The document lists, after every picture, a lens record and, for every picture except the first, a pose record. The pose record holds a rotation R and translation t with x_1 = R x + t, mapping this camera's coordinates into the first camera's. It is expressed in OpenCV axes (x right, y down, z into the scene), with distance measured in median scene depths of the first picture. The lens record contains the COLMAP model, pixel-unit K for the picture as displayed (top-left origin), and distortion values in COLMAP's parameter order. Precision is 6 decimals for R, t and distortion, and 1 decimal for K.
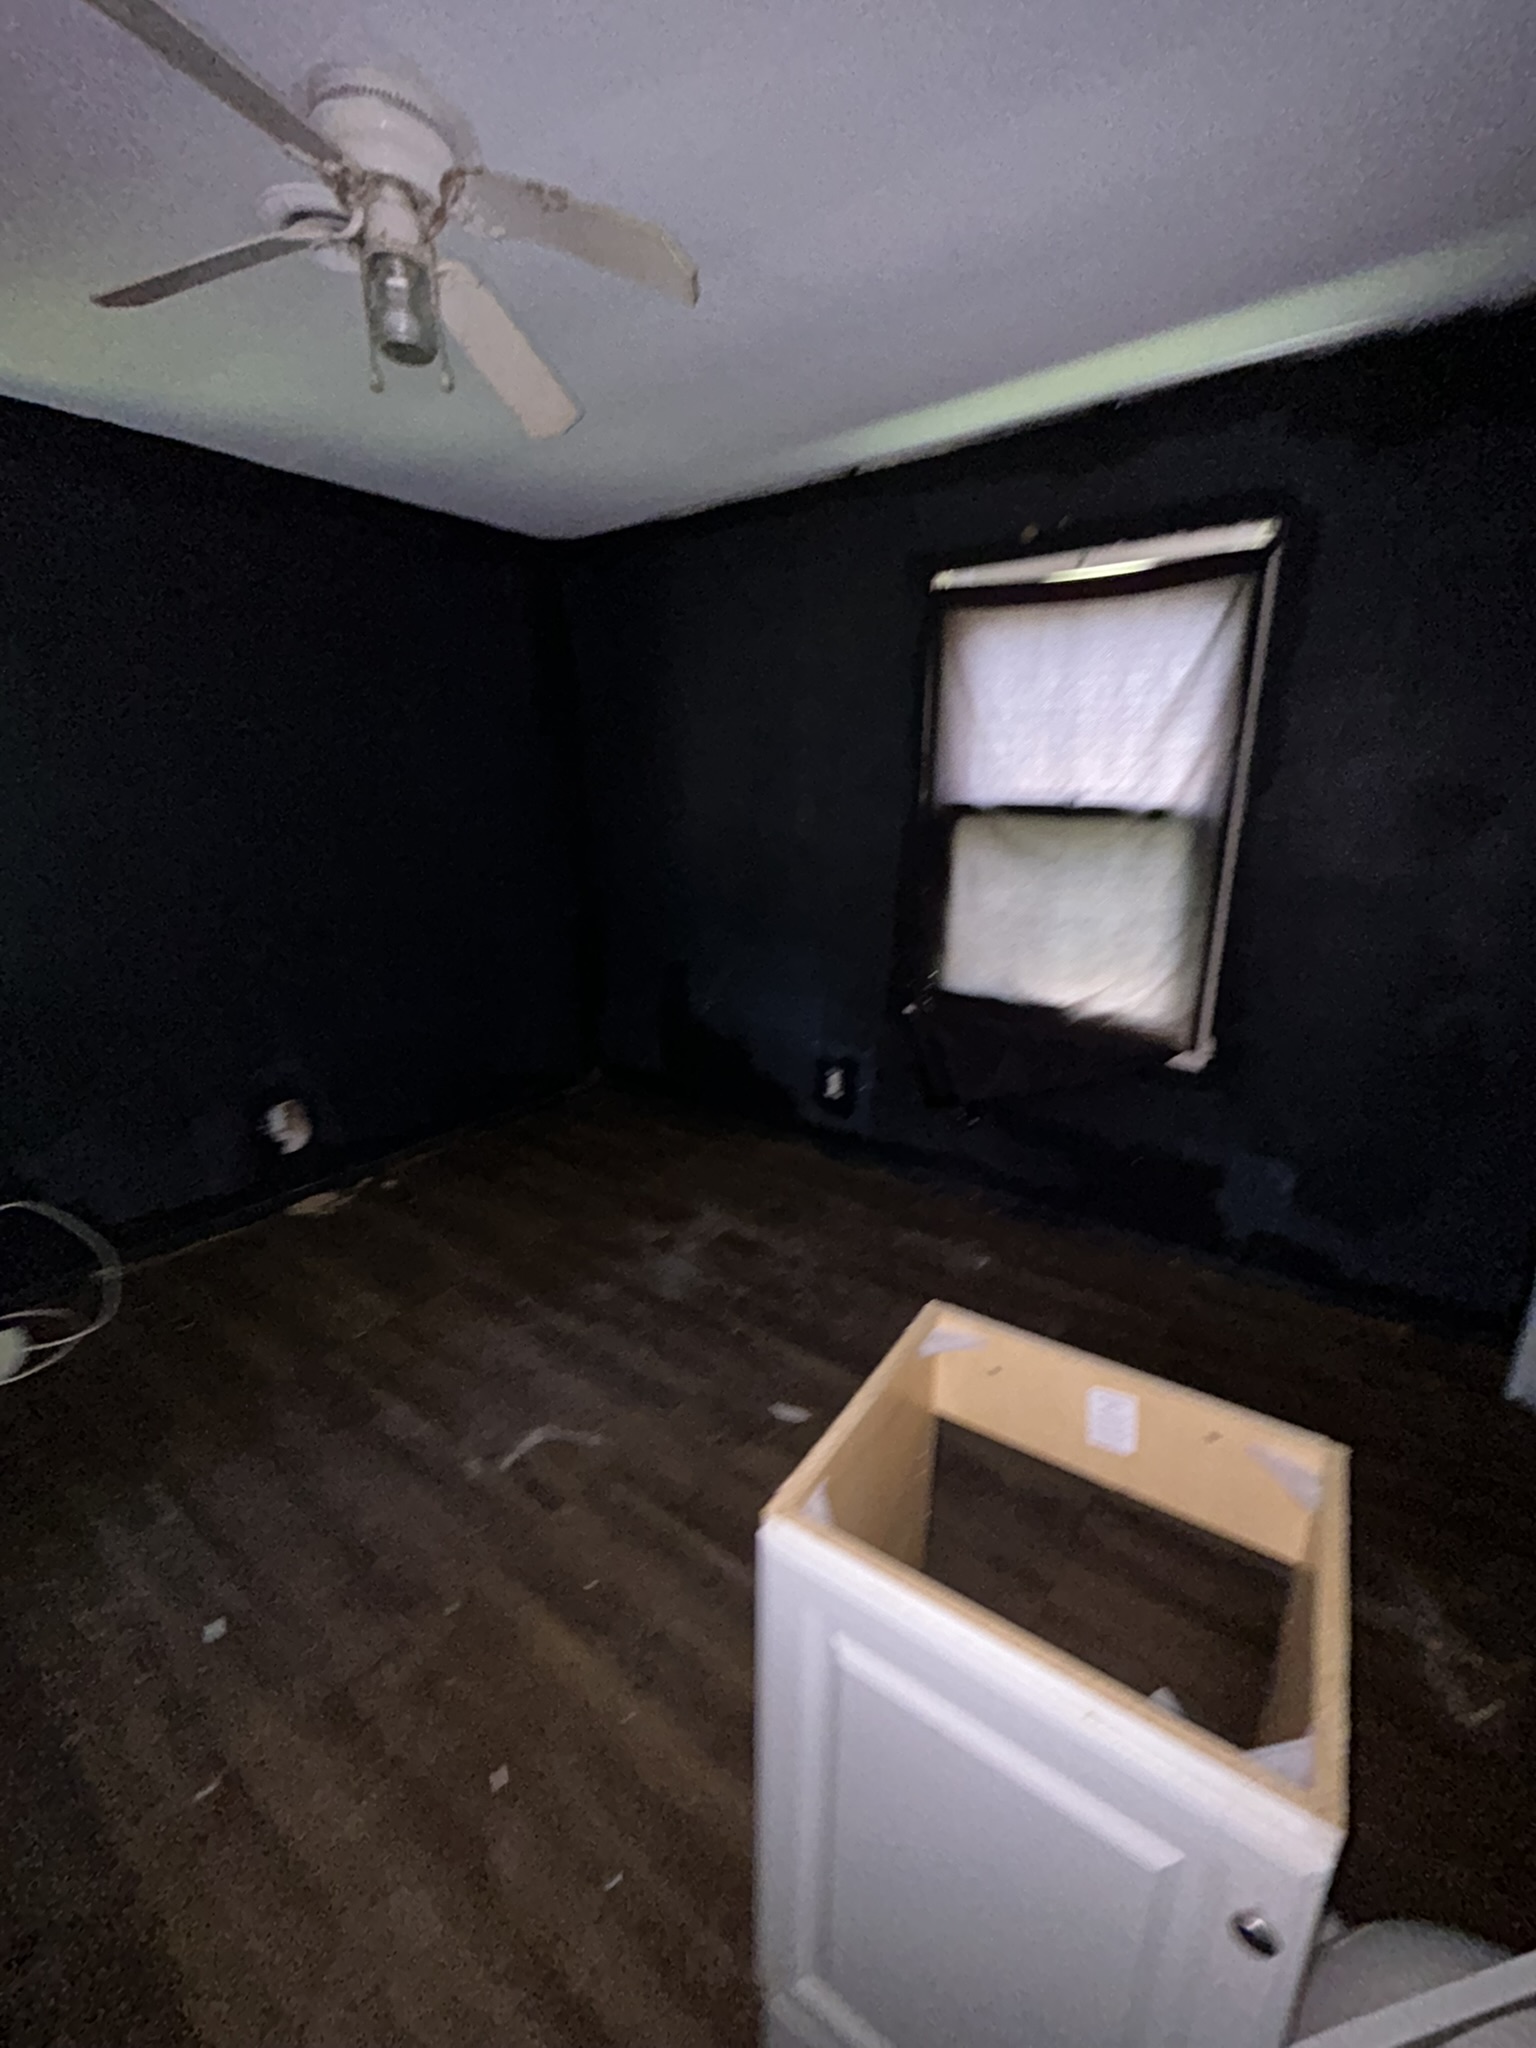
lens RADIAL K [[832.7, 0, 775.4], [0, 832.7, 1022.8], [0, 0, 1]] dist [-0.005030, 0.001619]
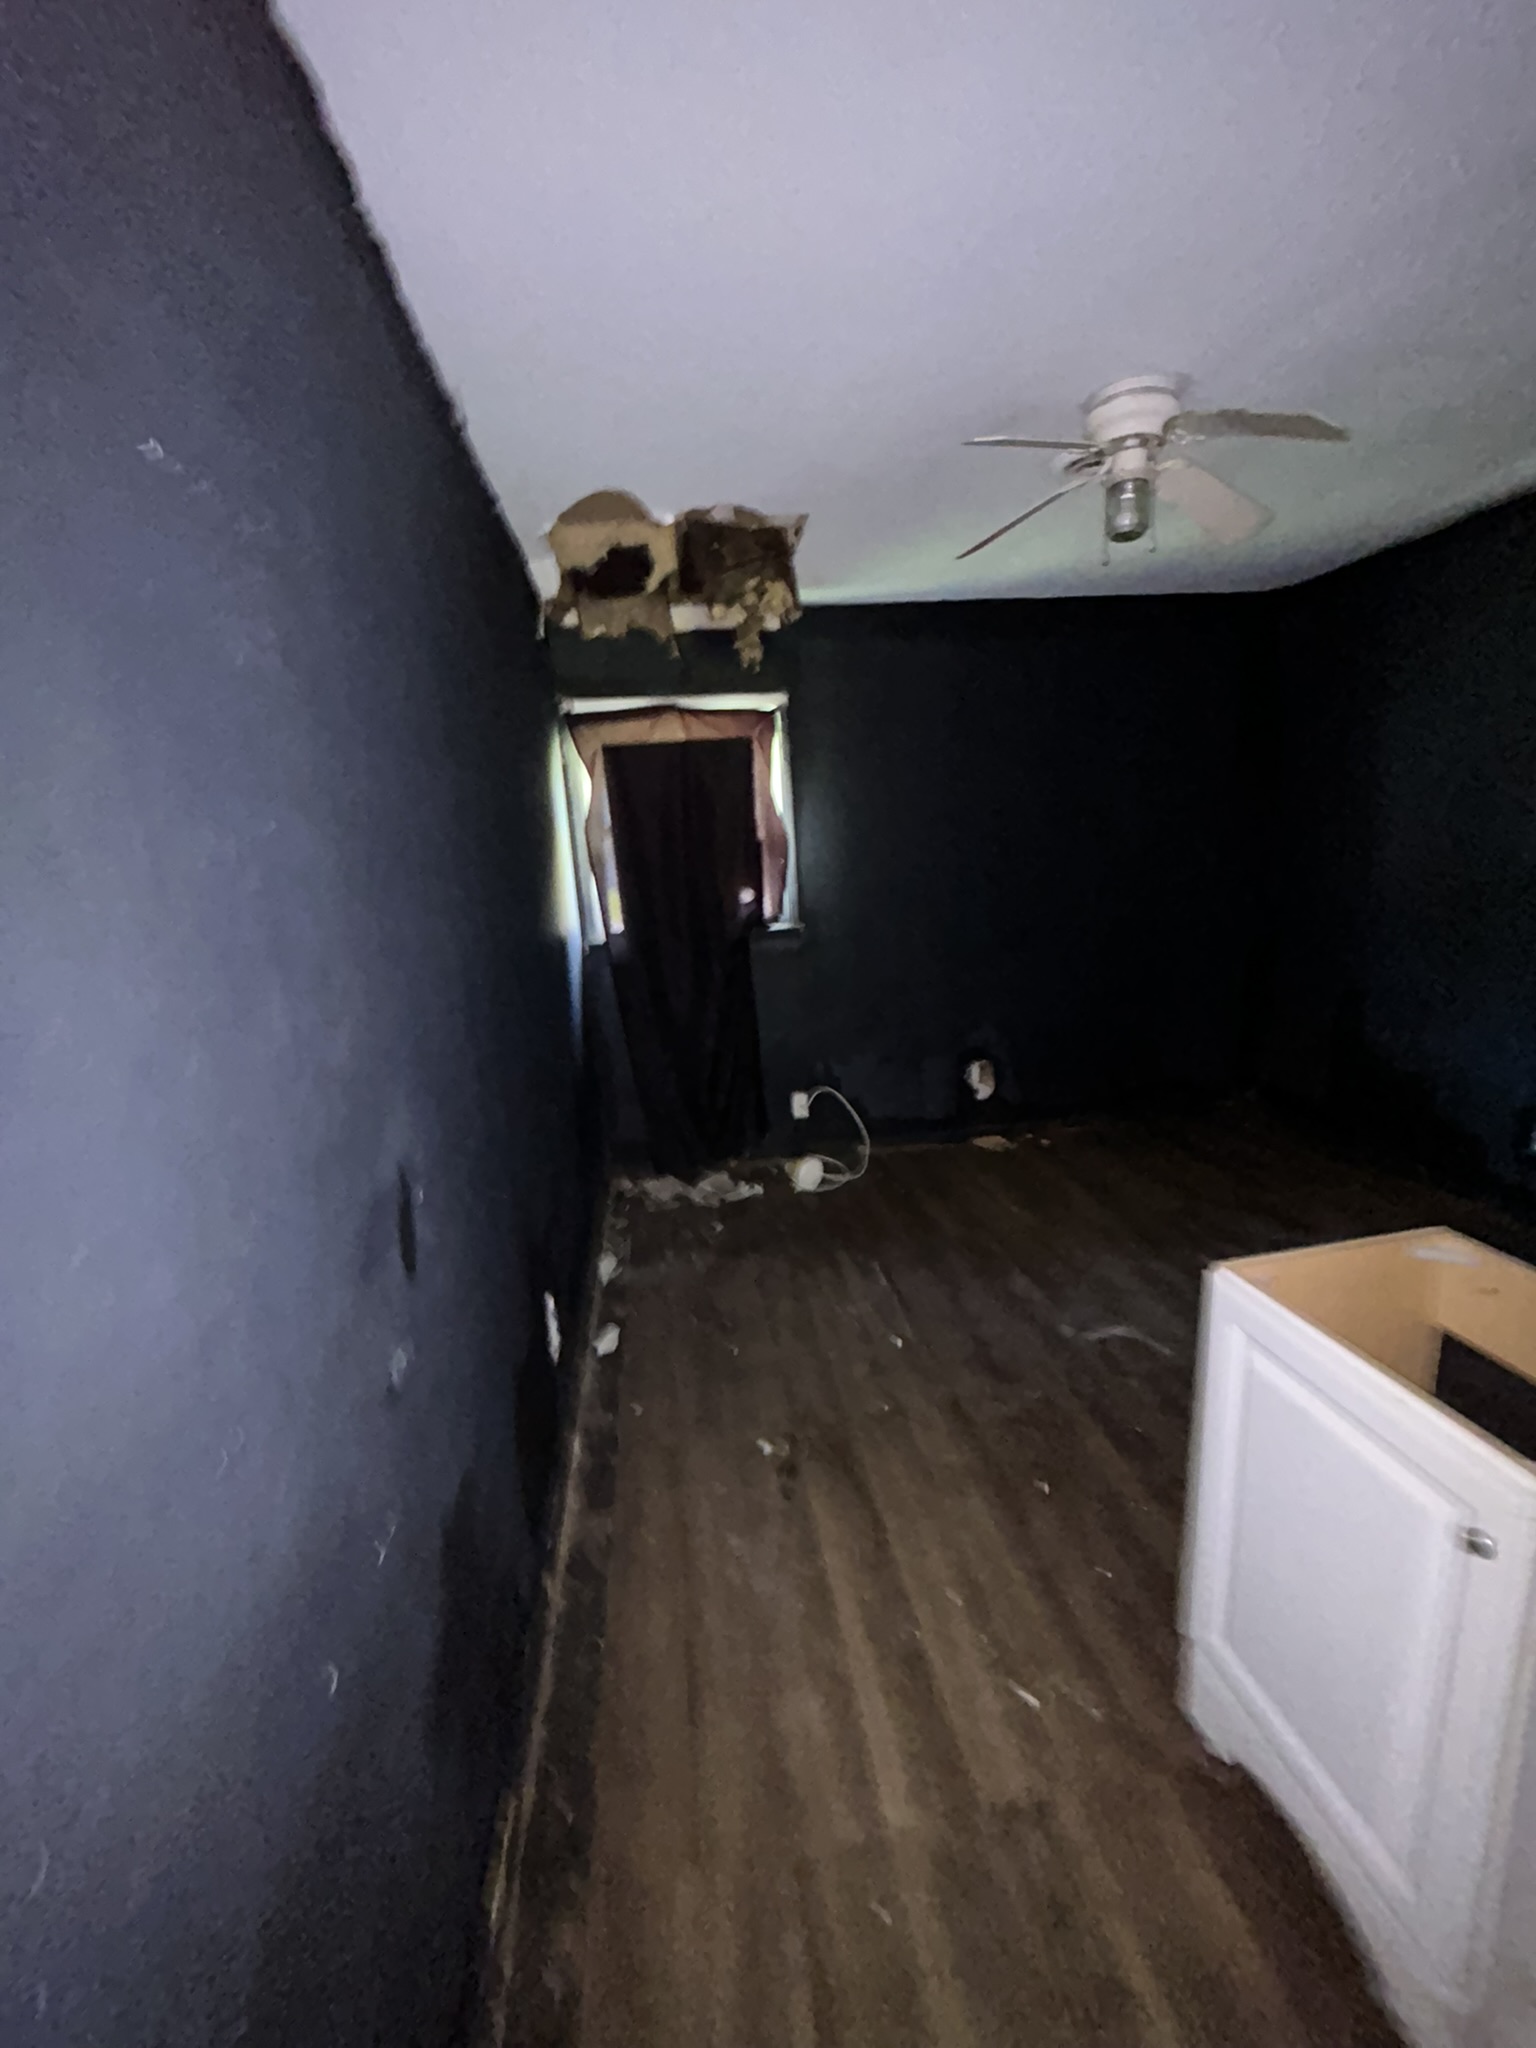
lens RADIAL K [[832.7, 0, 775.4], [0, 832.7, 1022.8], [0, 0, 1]] dist [-0.005030, 0.001619]
pose [[0.699370, 0.113824, -0.705639, 0.268775], [-0.143895, 0.989447, 0.016987, 0.132312], [0.700126, 0.089657, 0.708368, -0.431799]]
